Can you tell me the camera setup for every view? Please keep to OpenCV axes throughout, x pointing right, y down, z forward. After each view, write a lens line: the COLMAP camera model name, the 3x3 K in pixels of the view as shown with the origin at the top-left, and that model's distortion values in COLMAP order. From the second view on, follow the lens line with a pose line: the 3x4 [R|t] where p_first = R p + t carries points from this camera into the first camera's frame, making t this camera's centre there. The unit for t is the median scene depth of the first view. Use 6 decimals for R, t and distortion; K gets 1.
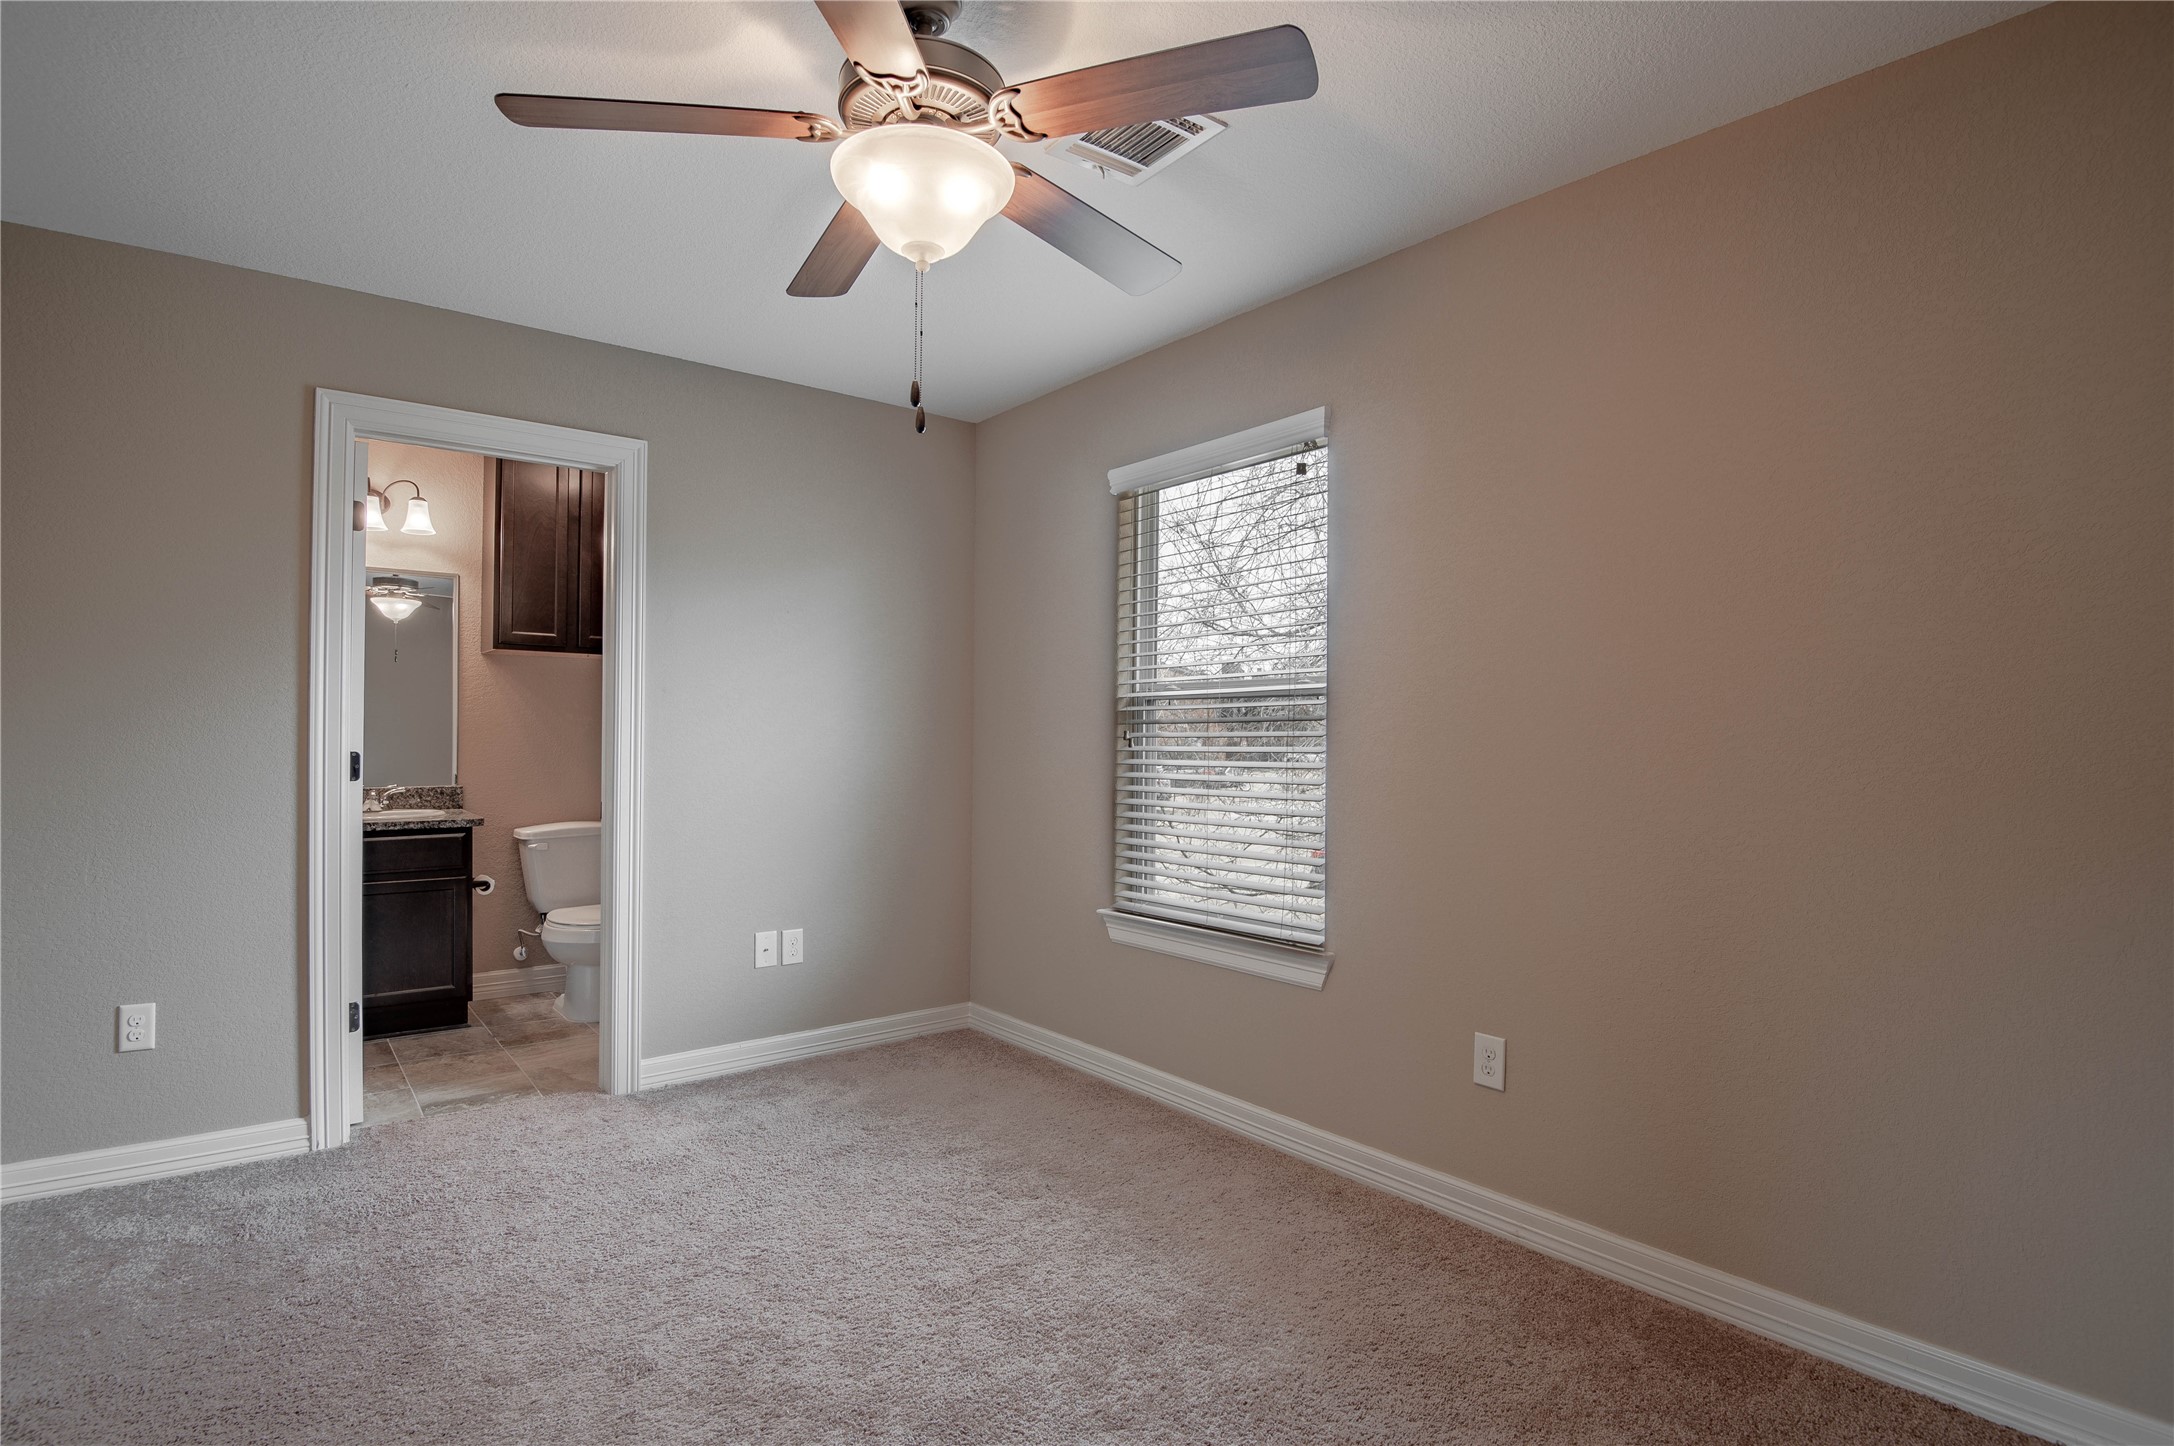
lens RADIAL K [[1070.2, 0, 1094.9], [0, 1070.2, 734.3], [0, 0, 1]] dist [0.004354, -0.023423]
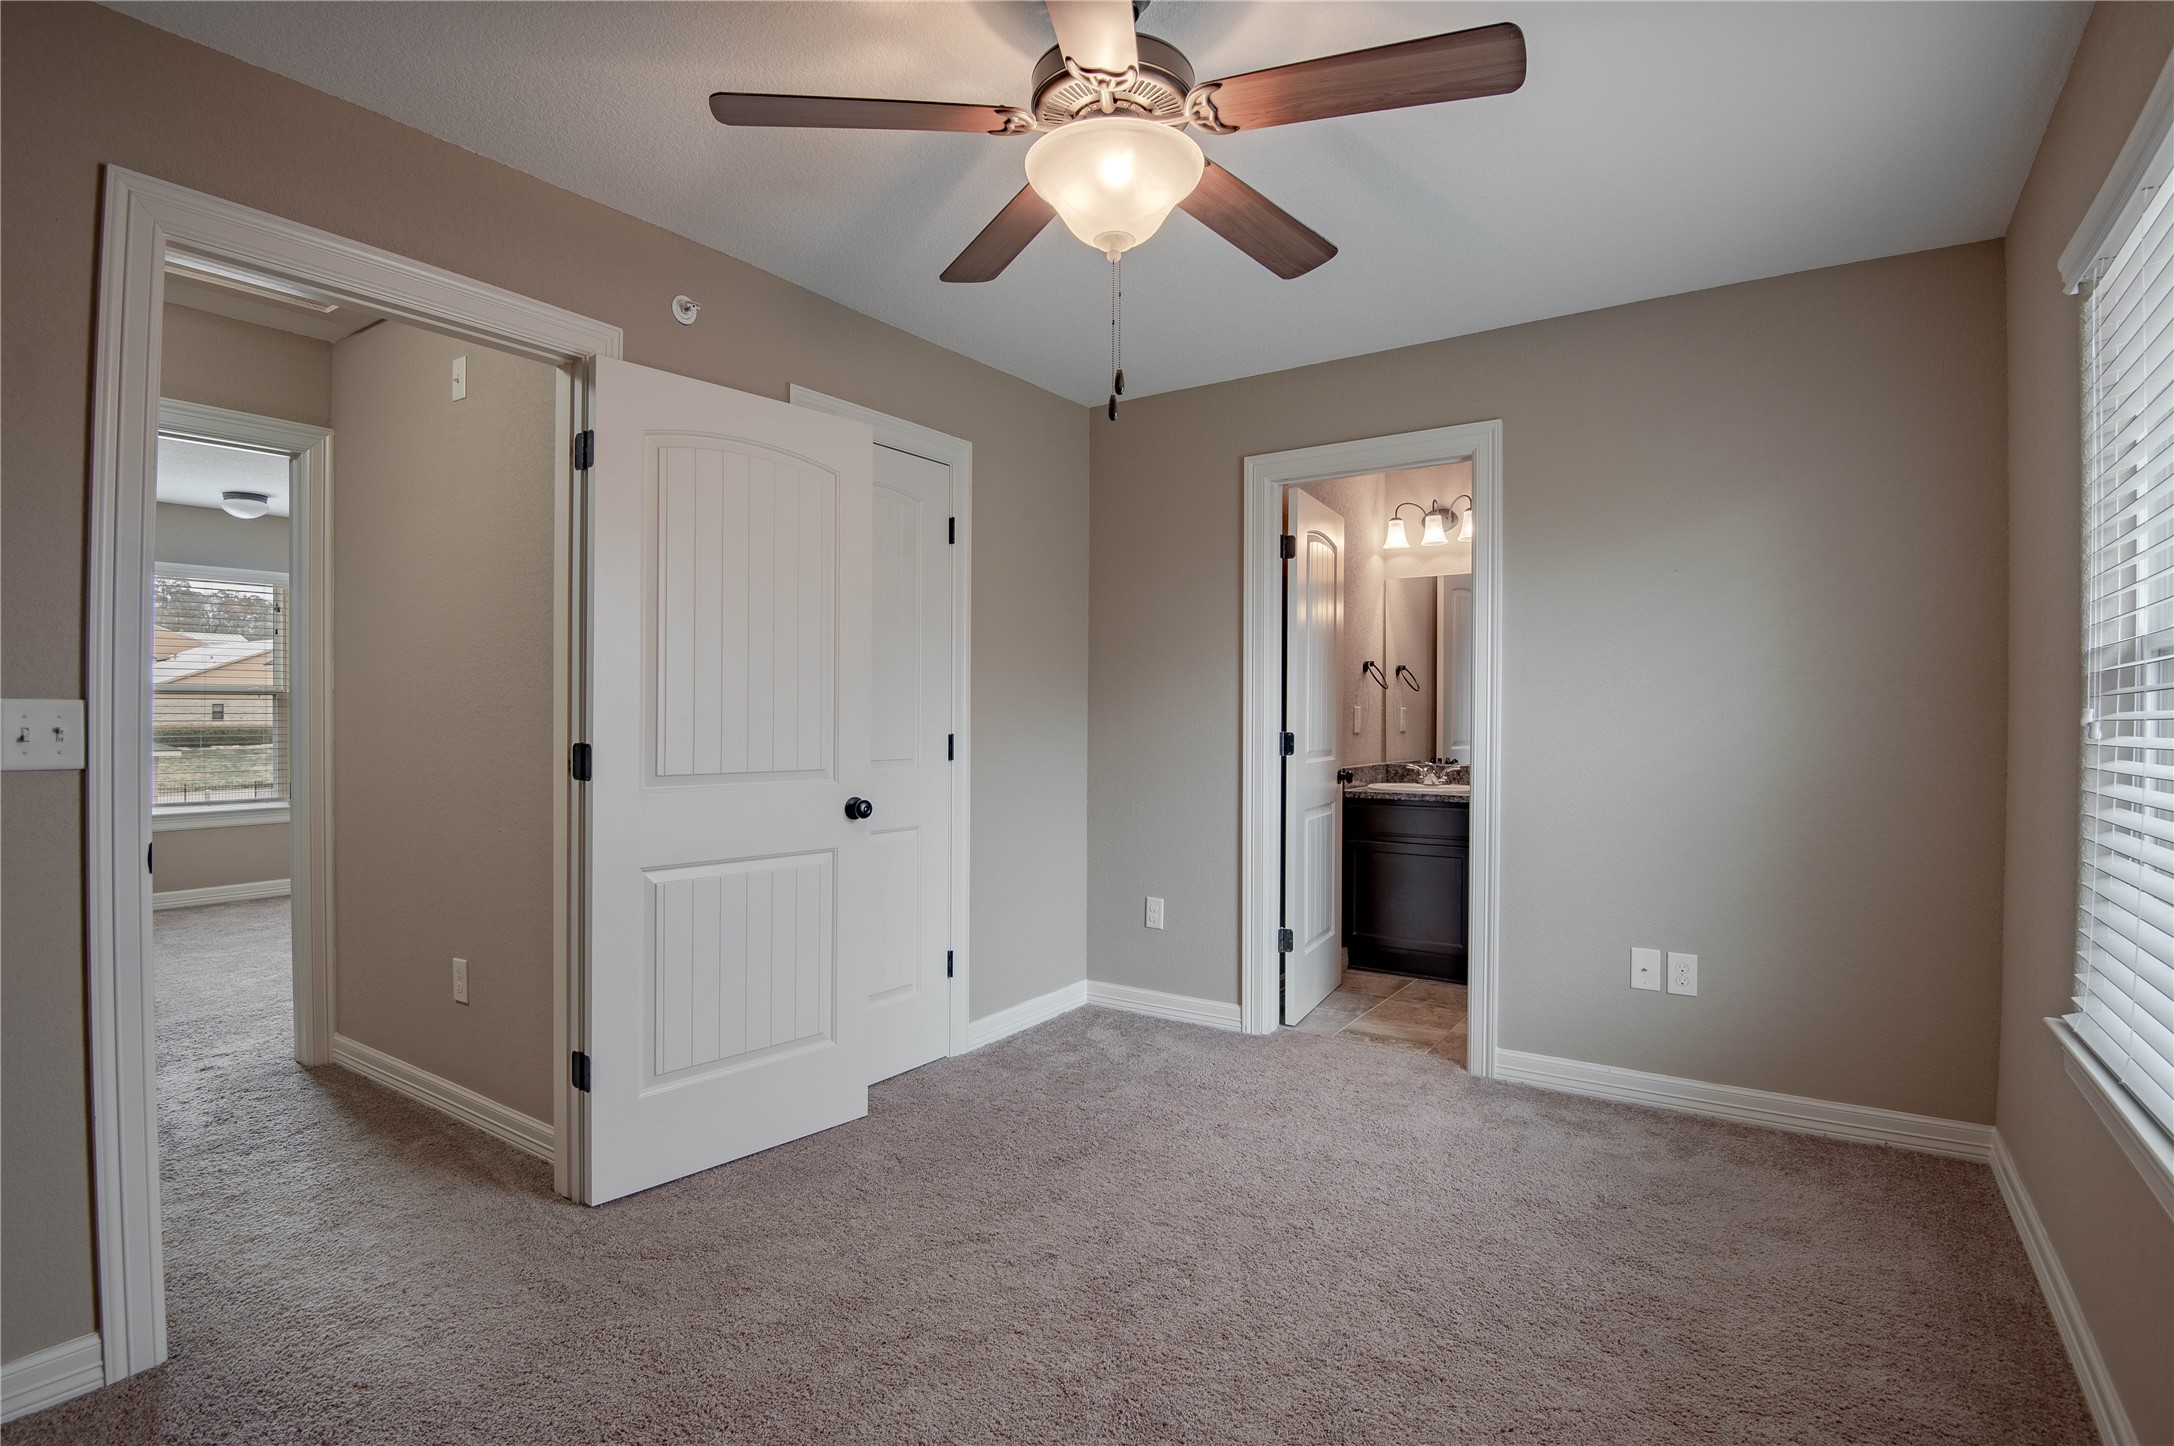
lens RADIAL K [[1076.9, 0, 1087.0], [0, 1076.9, 723.0], [0, 0, 1]] dist [-0.000115, -0.024125]
pose [[0.292650, -0.000749, -0.956219, 0.405984], [0.002111, 0.999998, -0.000137, 0.003264], [0.956217, -0.001978, 0.292651, 0.339443]]
